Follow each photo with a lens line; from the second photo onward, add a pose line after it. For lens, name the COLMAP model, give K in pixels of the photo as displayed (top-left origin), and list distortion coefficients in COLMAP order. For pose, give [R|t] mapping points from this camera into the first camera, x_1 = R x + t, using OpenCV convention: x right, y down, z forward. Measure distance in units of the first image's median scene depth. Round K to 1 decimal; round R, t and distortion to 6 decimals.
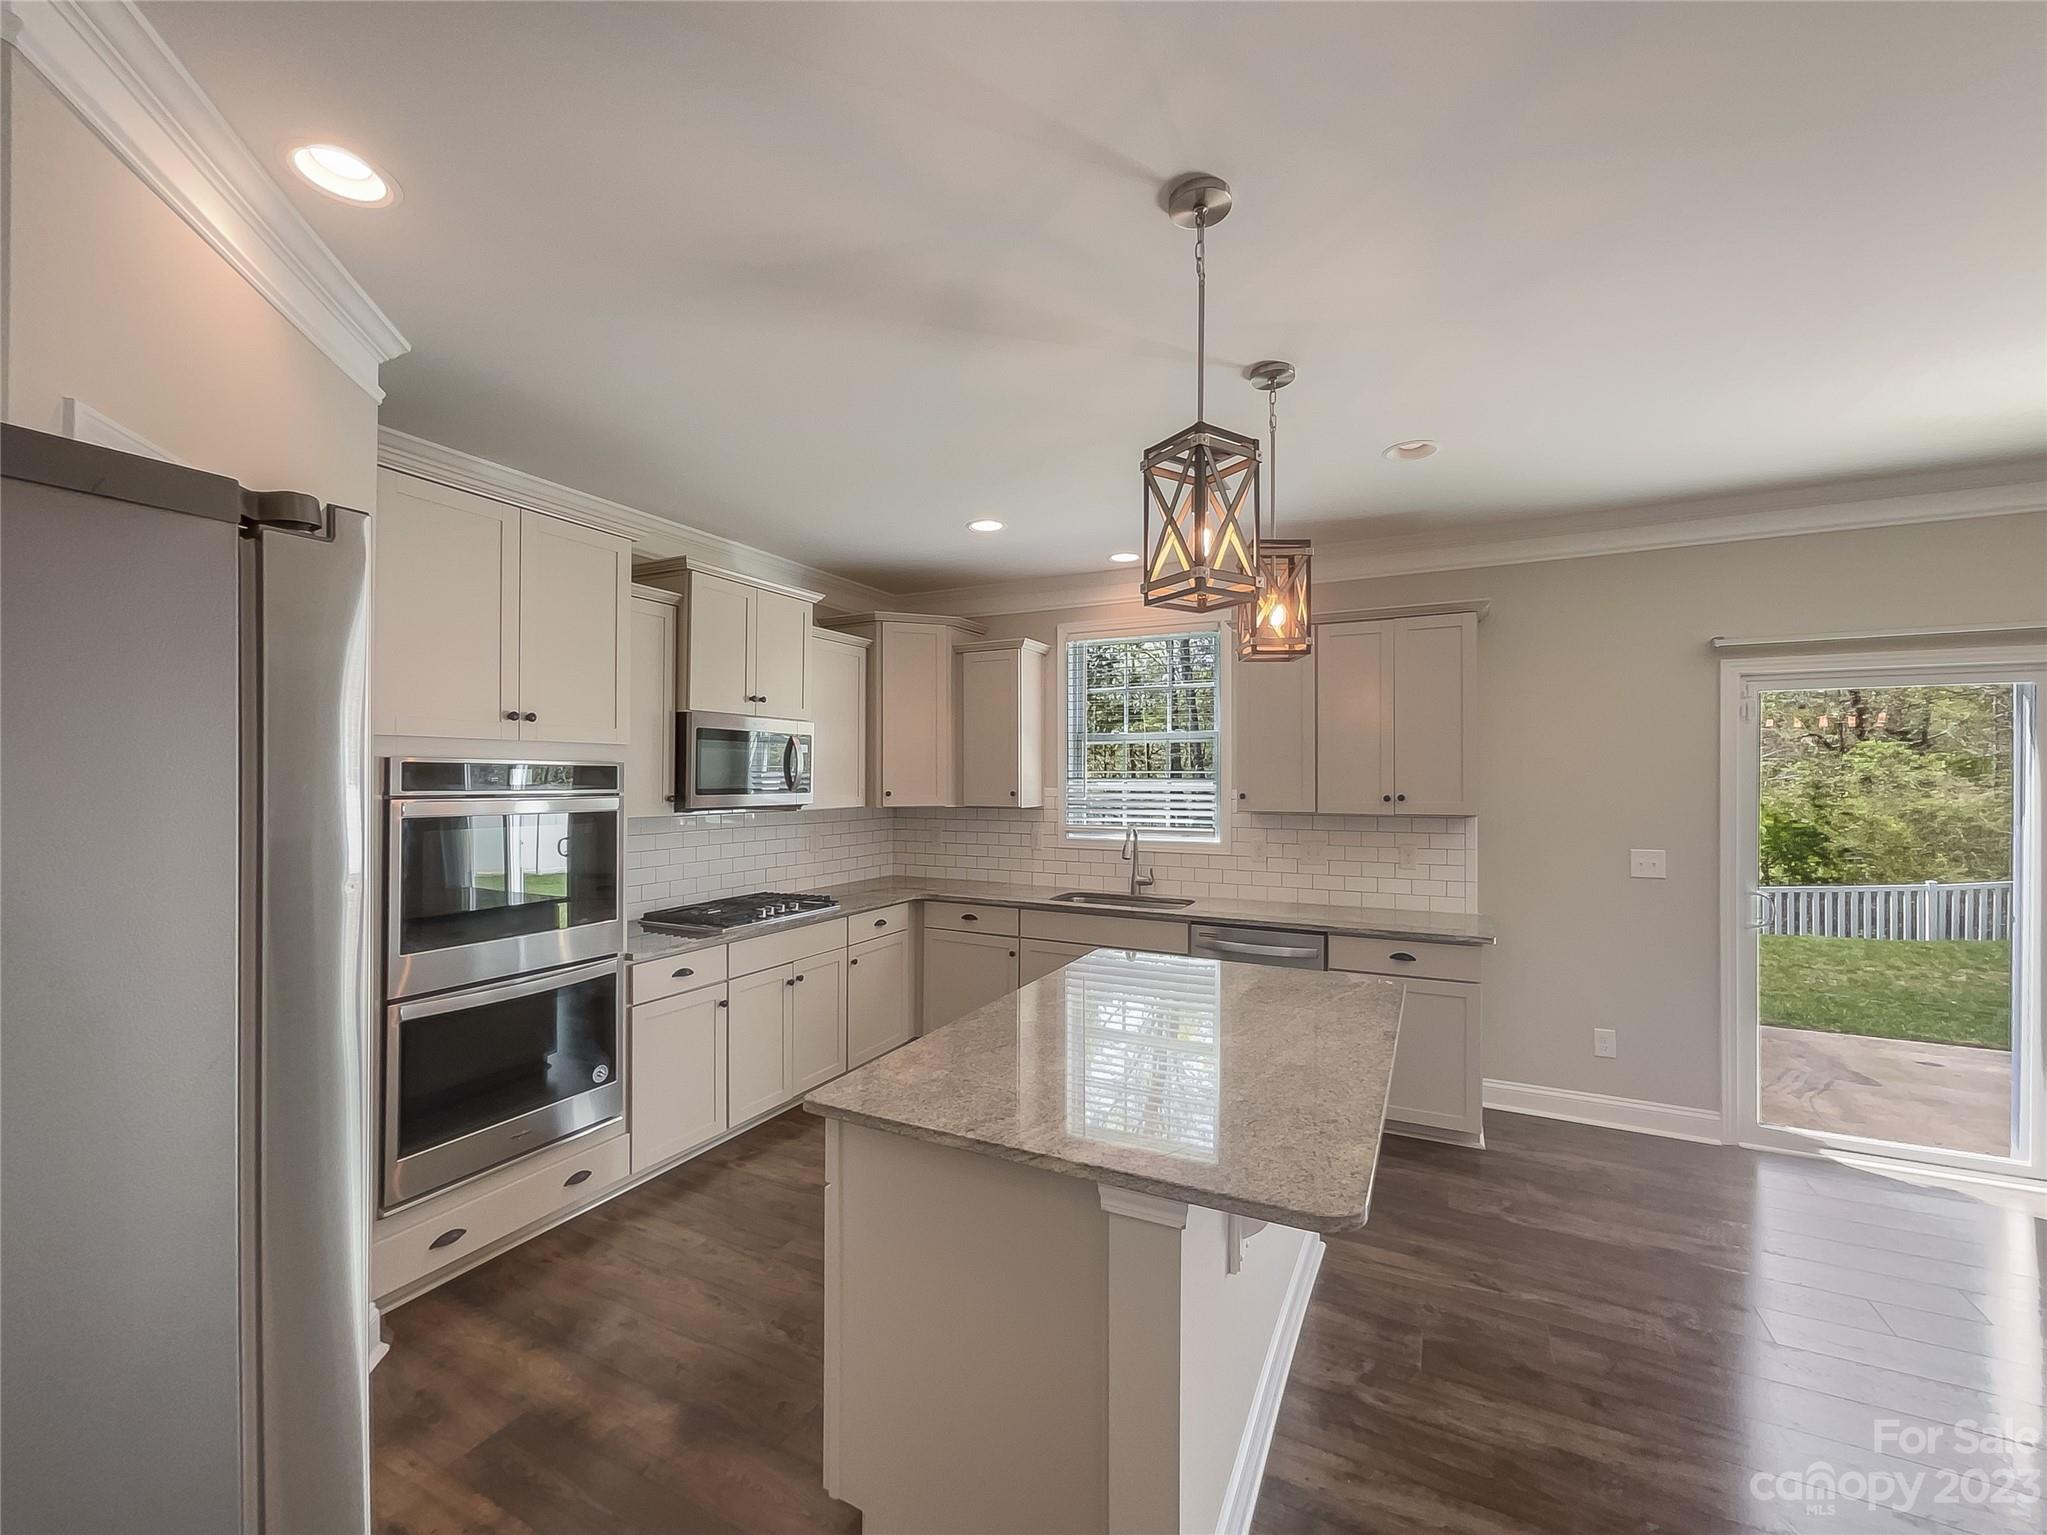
lens RADIAL K [[841.6, 0, 1021.3], [0, 841.6, 775.2], [0, 0, 1]] dist [0.015936, 0.000093]
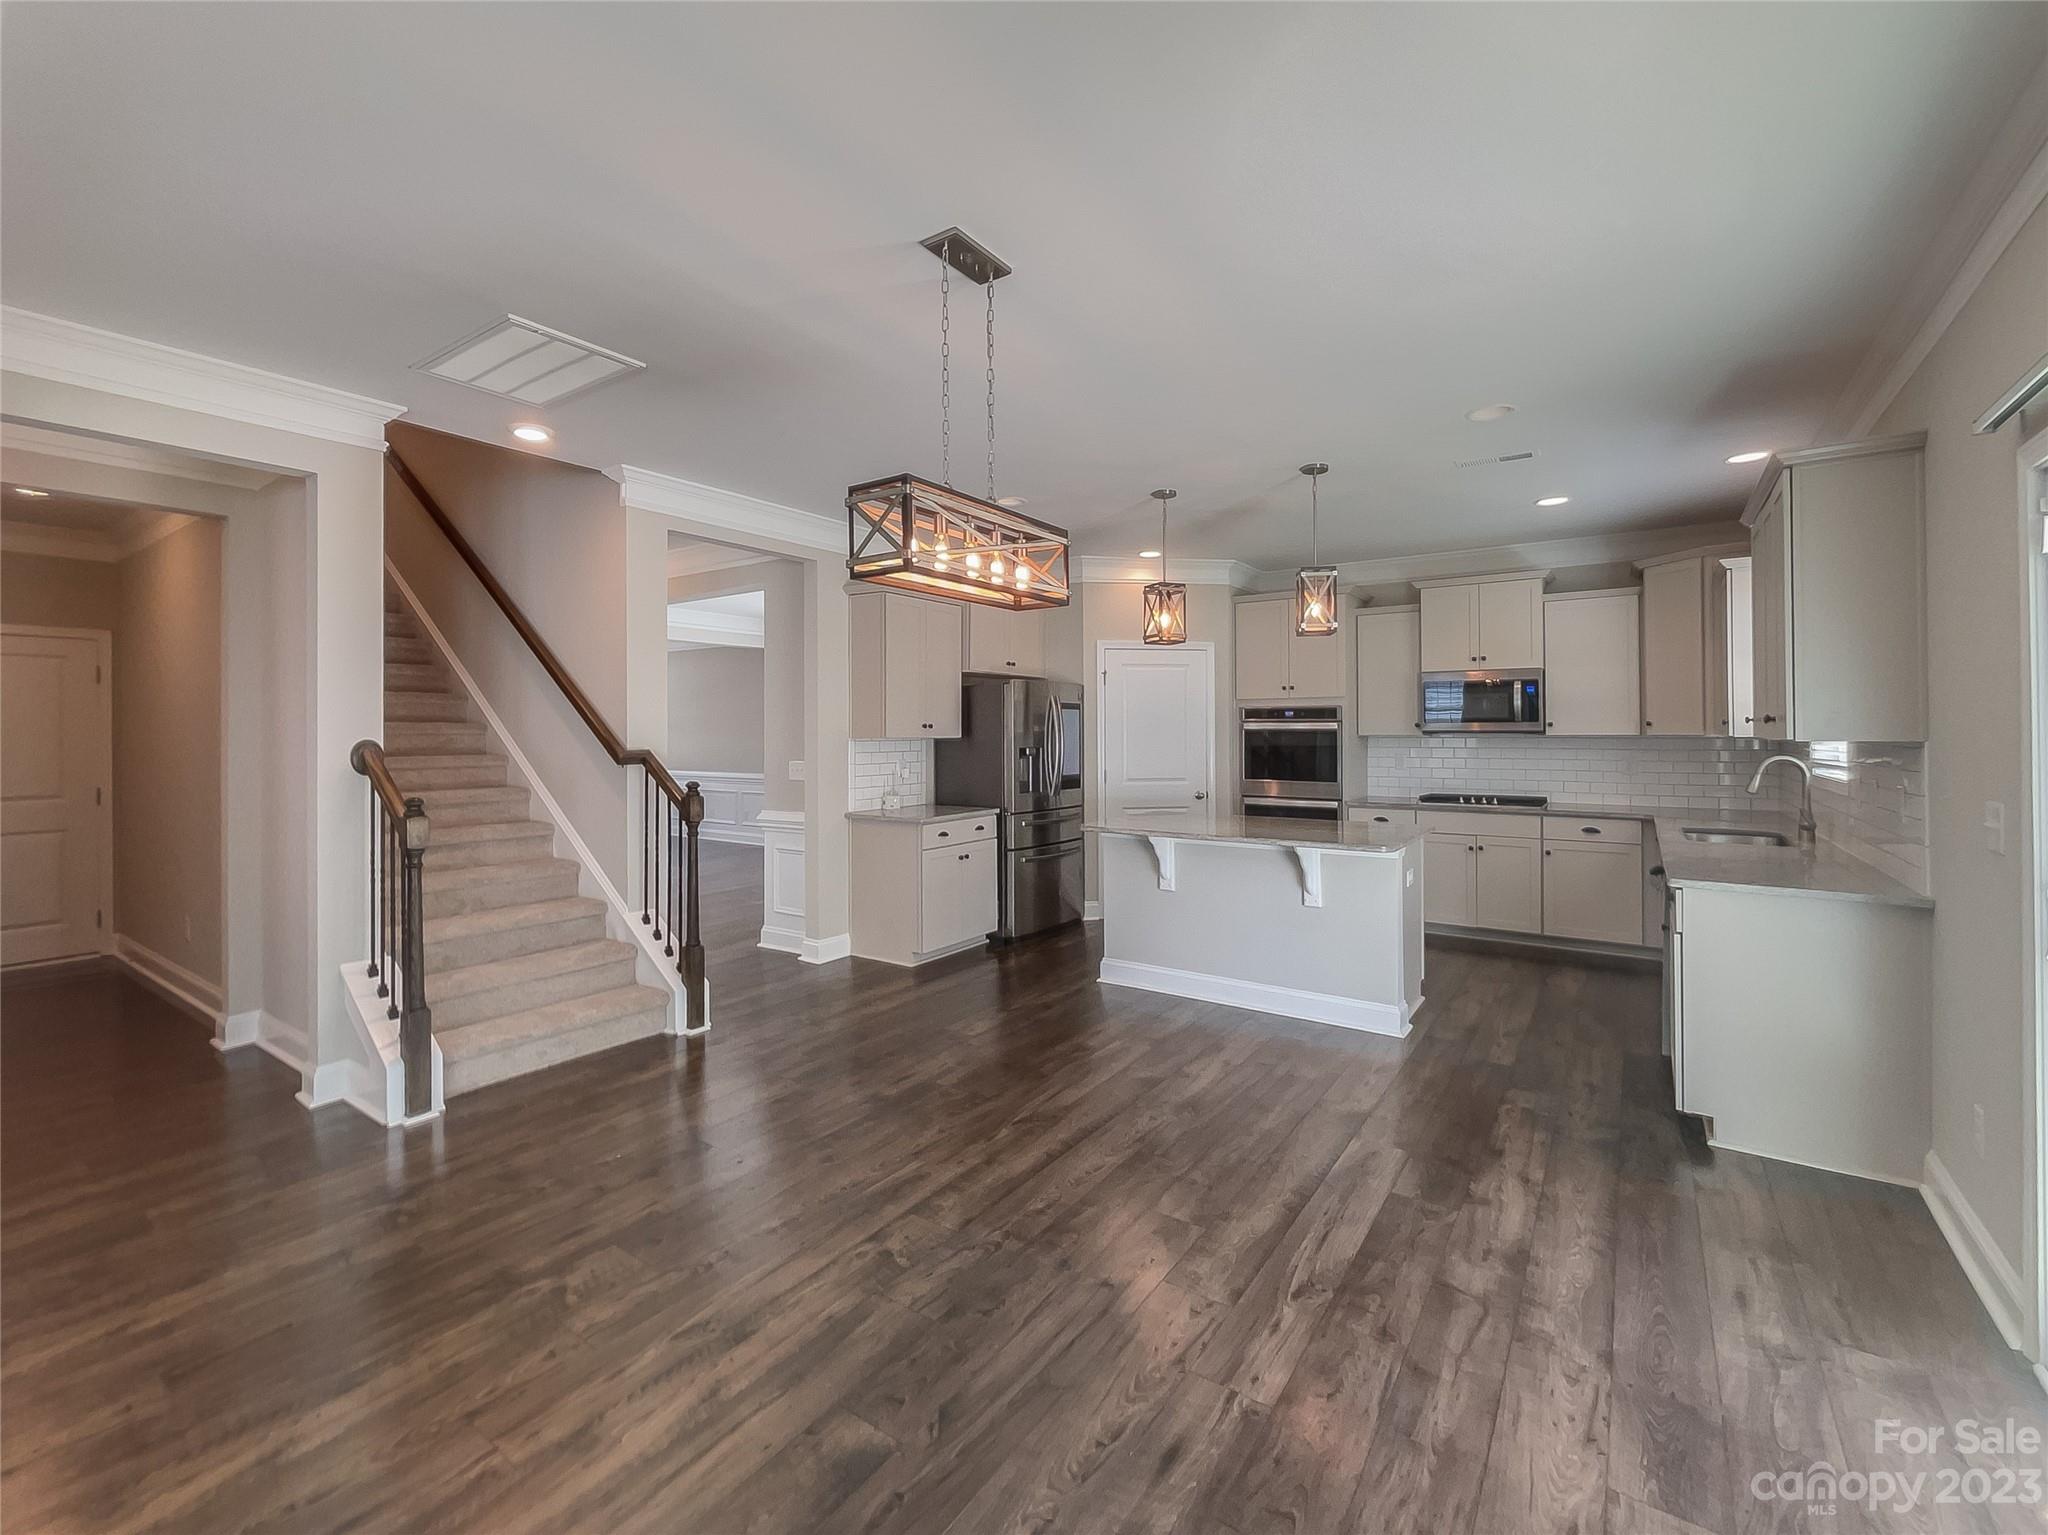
lens RADIAL K [[859.7, 0, 1014.2], [0, 859.7, 725.0], [0, 0, 1]] dist [0.005209, 0.000982]
pose [[-0.142738, -0.005555, -0.989745, 1.455215], [0.006813, 0.999955, -0.006595, 0.034017], [0.989737, -0.007685, -0.142694, 0.448719]]
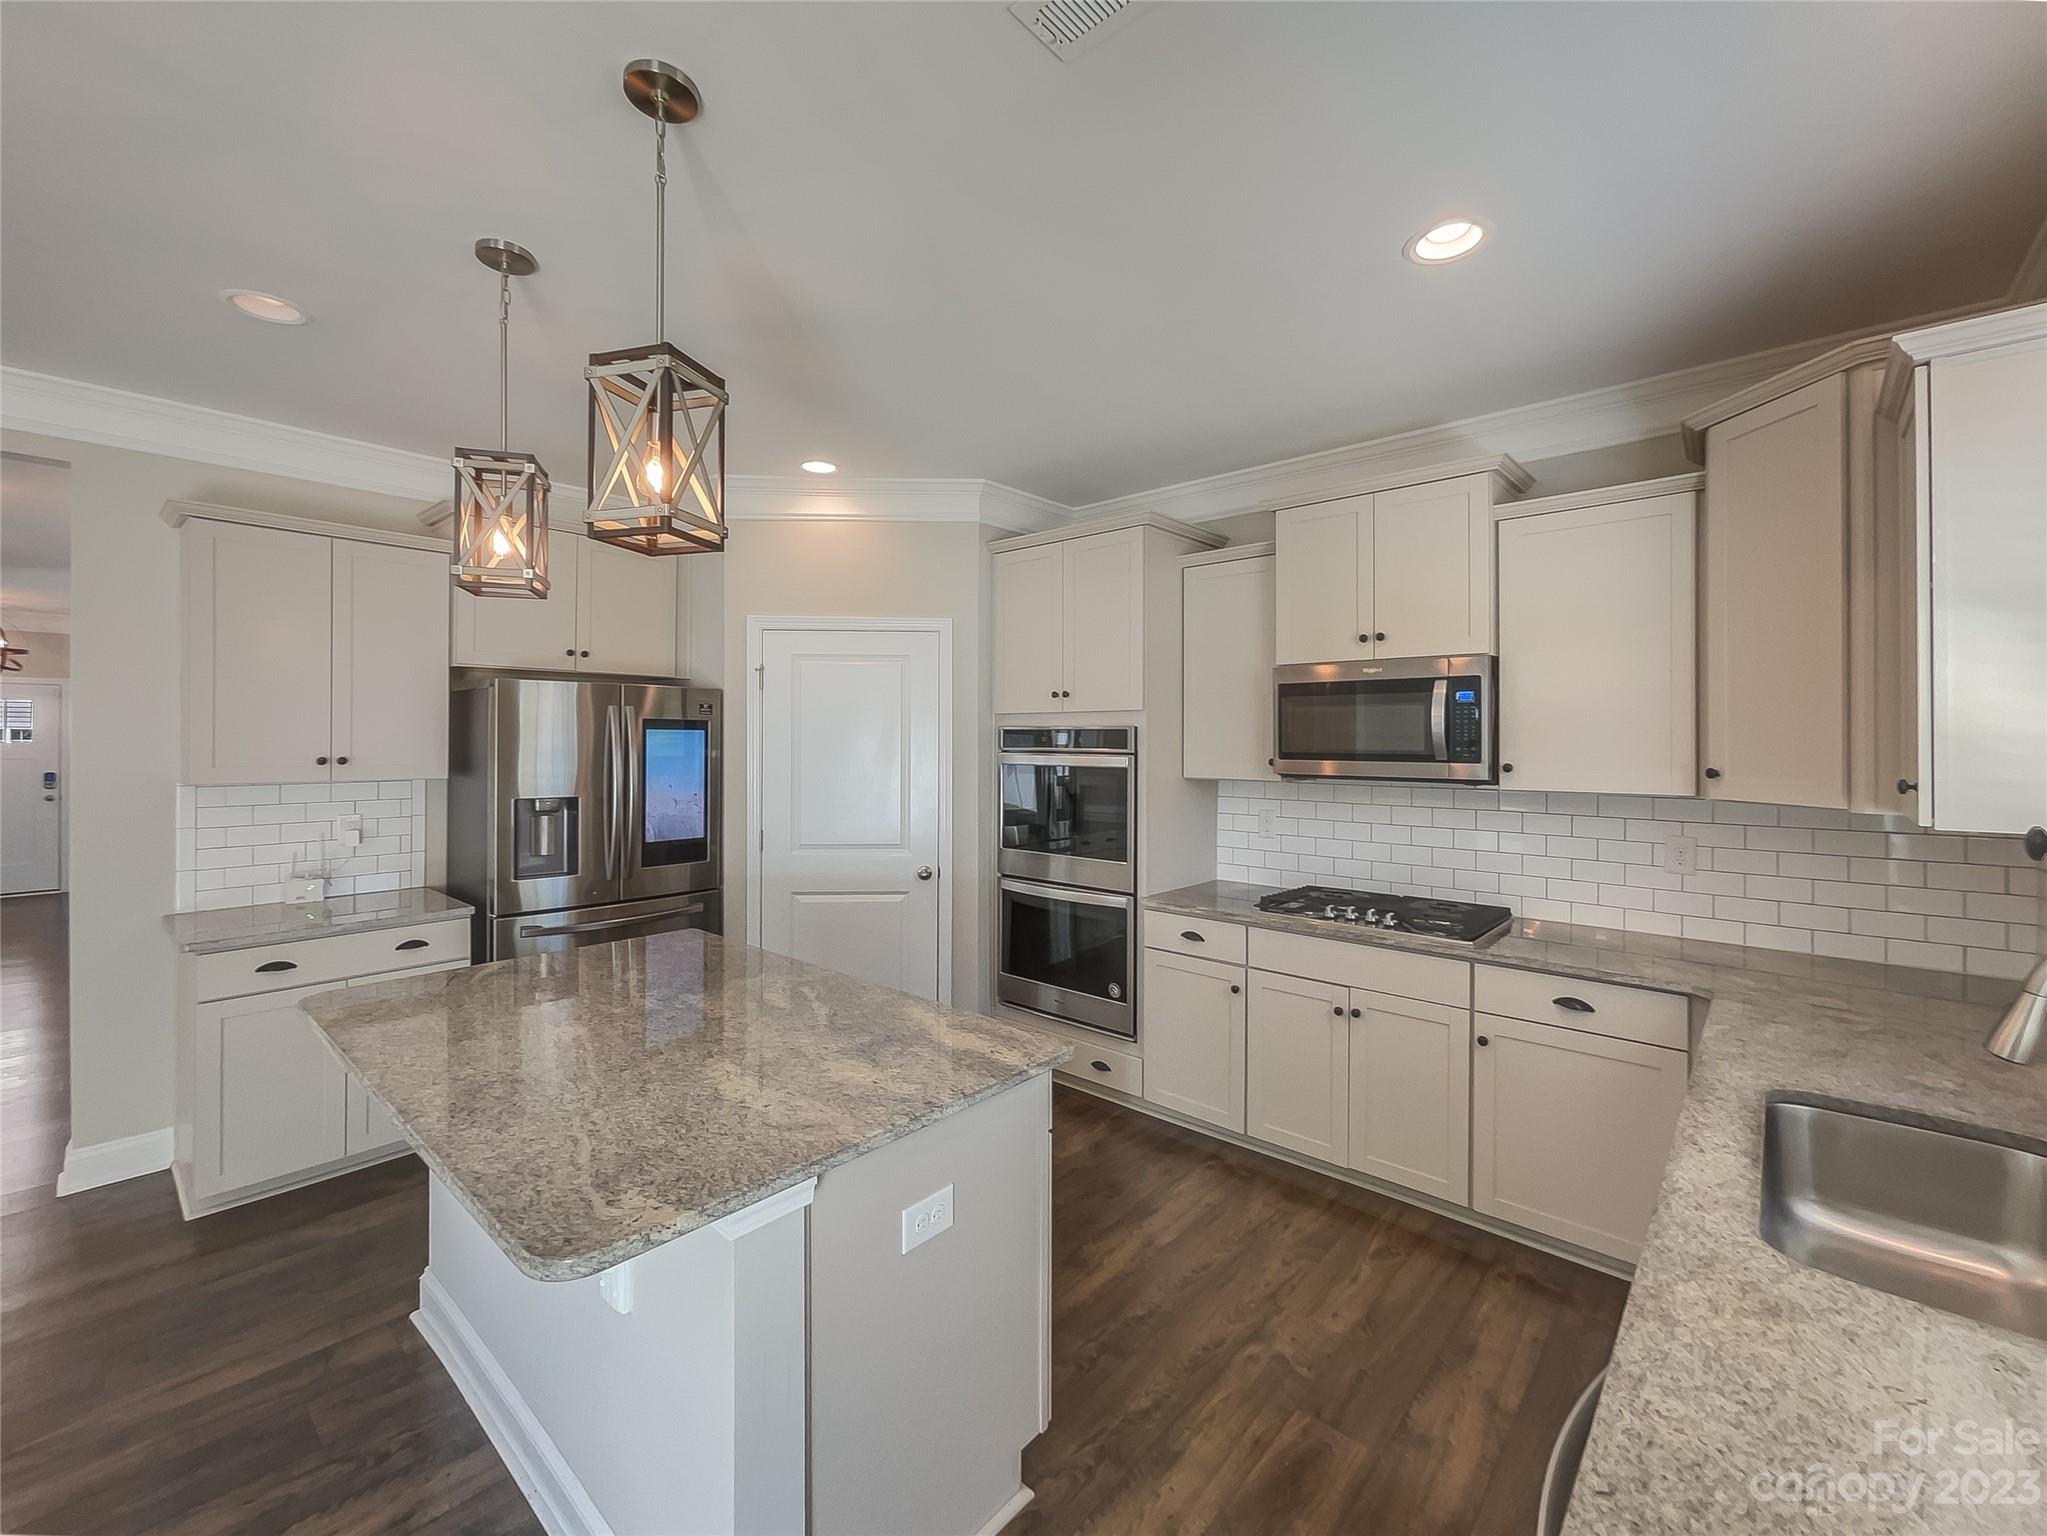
lens RADIAL K [[859.3, 0, 1003.8], [0, 859.3, 741.1], [0, 0, 1]] dist [0.005209, 0.000982]
pose [[-0.258305, 0.000786, -0.966063, 0.585686], [0.000965, 0.999999, 0.000556, 0.003883], [0.966063, -0.000789, -0.258305, 0.977831]]
